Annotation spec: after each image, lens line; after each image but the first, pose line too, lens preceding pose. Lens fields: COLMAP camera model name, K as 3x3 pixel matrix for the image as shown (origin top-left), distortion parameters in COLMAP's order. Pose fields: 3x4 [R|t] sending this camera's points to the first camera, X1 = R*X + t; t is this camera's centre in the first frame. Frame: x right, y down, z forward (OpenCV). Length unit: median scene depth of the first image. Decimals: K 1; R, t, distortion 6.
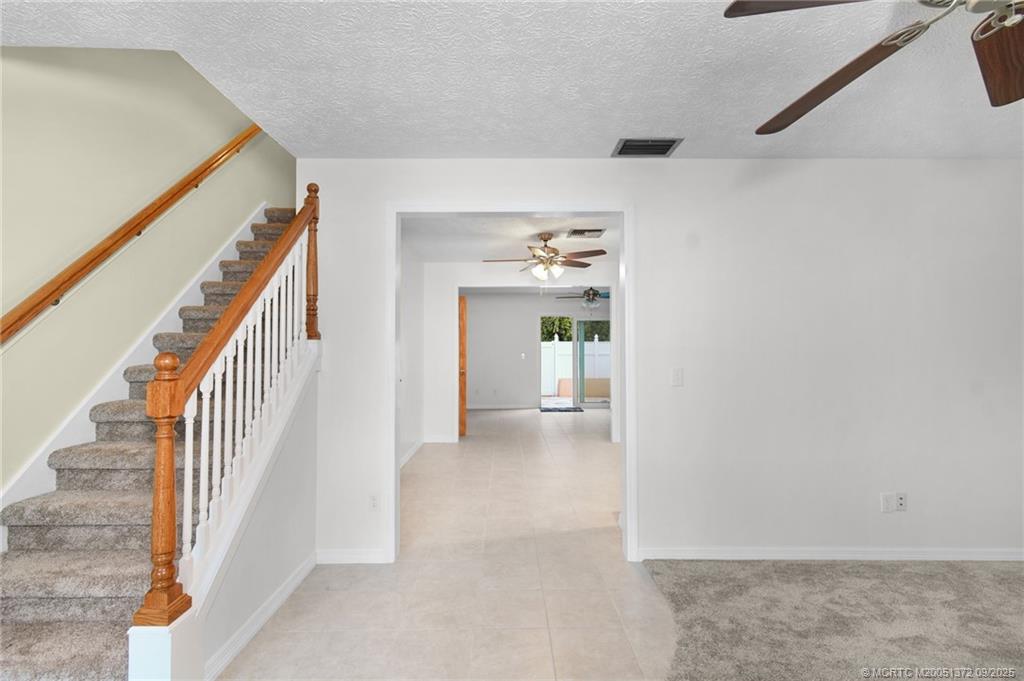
lens RADIAL K [[482.7, 0, 515.4], [0, 482.7, 324.4], [0, 0, 1]] dist [0.000720, -0.000684]
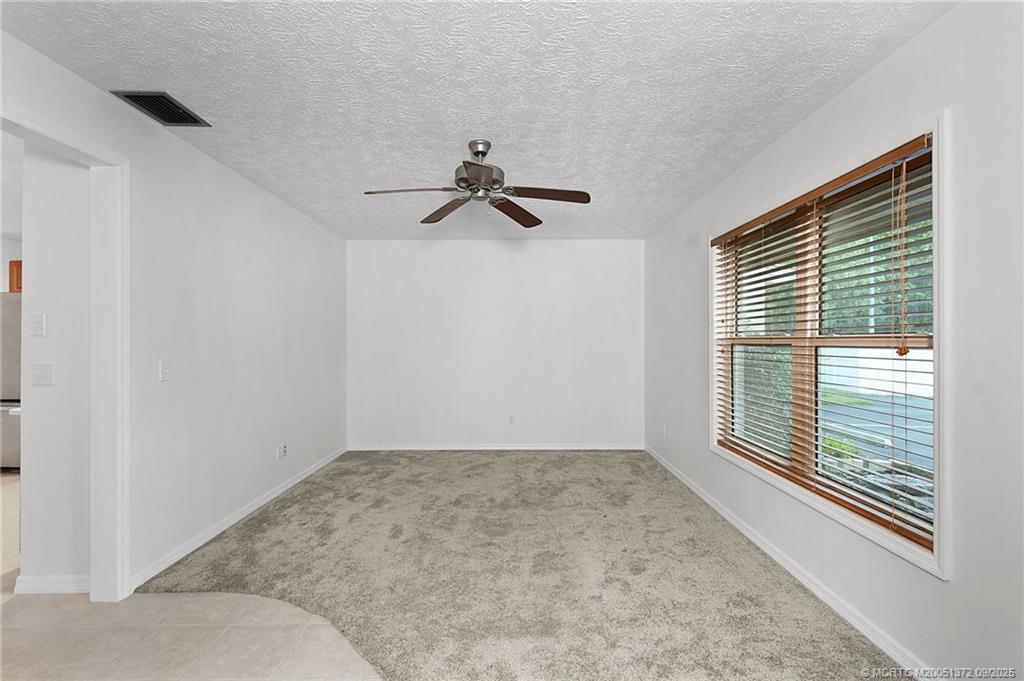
lens RADIAL K [[482.7, 0, 515.4], [0, 482.7, 324.4], [0, 0, 1]] dist [0.000720, -0.000684]
pose [[-0.015265, 0.030213, 0.999427, -0.693337], [-0.035441, 0.998899, -0.030739, 0.029961], [-0.999255, -0.035890, -0.014178, 0.416169]]
